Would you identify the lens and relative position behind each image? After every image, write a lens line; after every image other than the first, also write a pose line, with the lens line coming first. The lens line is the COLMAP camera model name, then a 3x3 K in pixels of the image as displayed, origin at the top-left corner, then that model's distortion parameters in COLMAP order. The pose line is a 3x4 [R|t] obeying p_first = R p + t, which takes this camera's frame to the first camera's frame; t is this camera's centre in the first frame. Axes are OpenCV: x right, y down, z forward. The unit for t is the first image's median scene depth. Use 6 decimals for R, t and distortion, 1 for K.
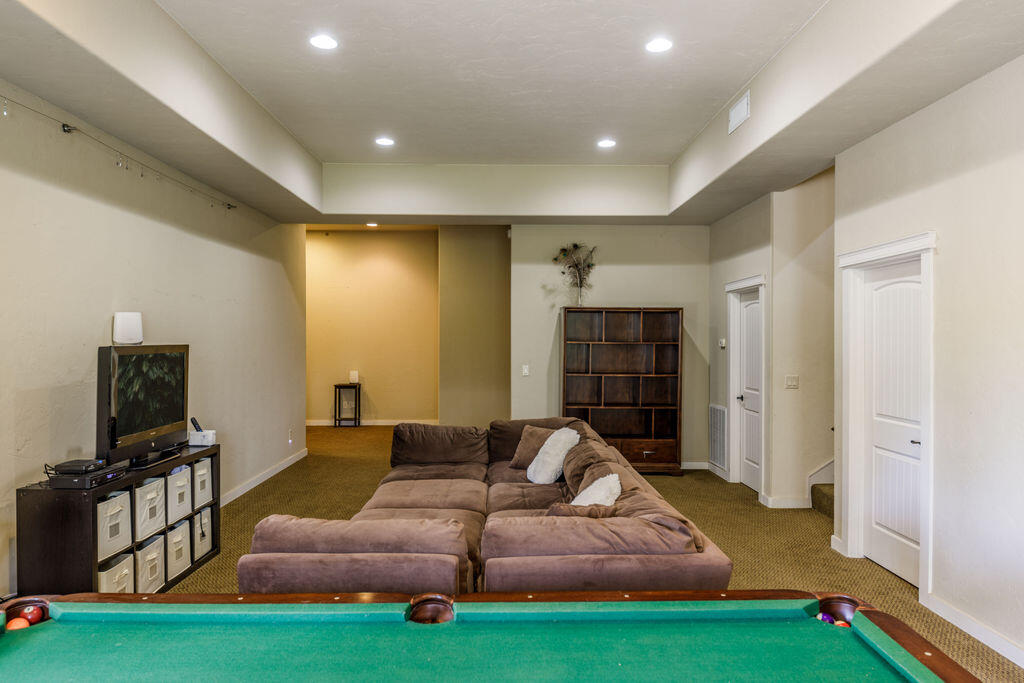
lens RADIAL K [[665.7, 0, 517.1], [0, 665.7, 344.3], [0, 0, 1]] dist [0.001641, -0.001330]
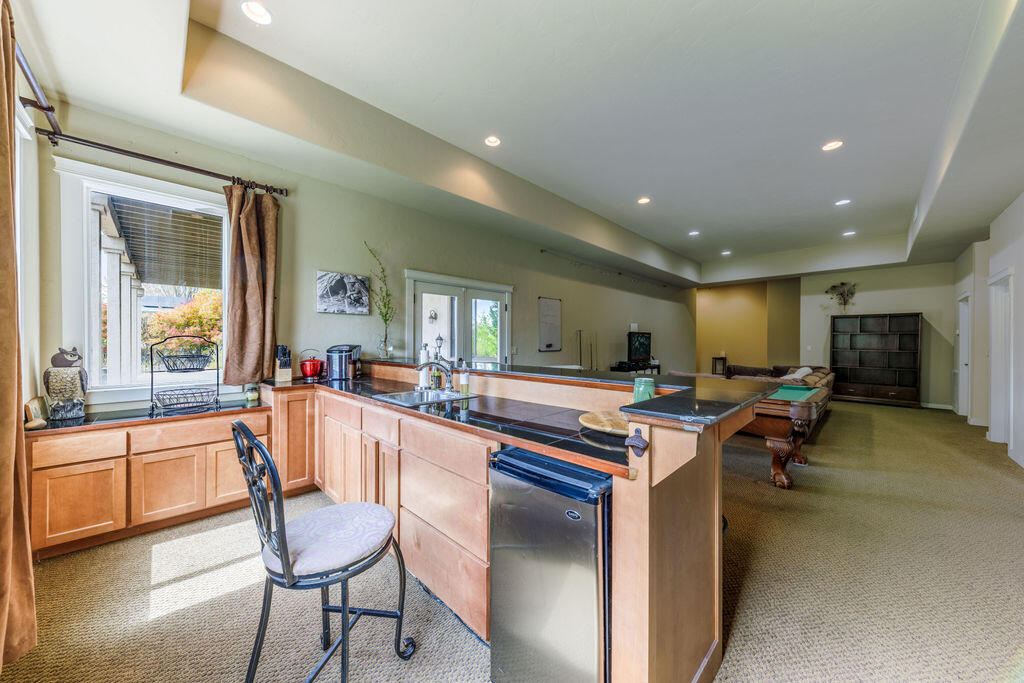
lens RADIAL K [[354.3, 0, 519.9], [0, 354.3, 344.4], [0, 0, 1]] dist [0.006286, 0.000183]
pose [[0.697124, 0.005828, -0.716927, 0.181909], [-0.009254, 0.999957, -0.000870, 0.038988], [0.716891, 0.007241, 0.697147, -0.400283]]
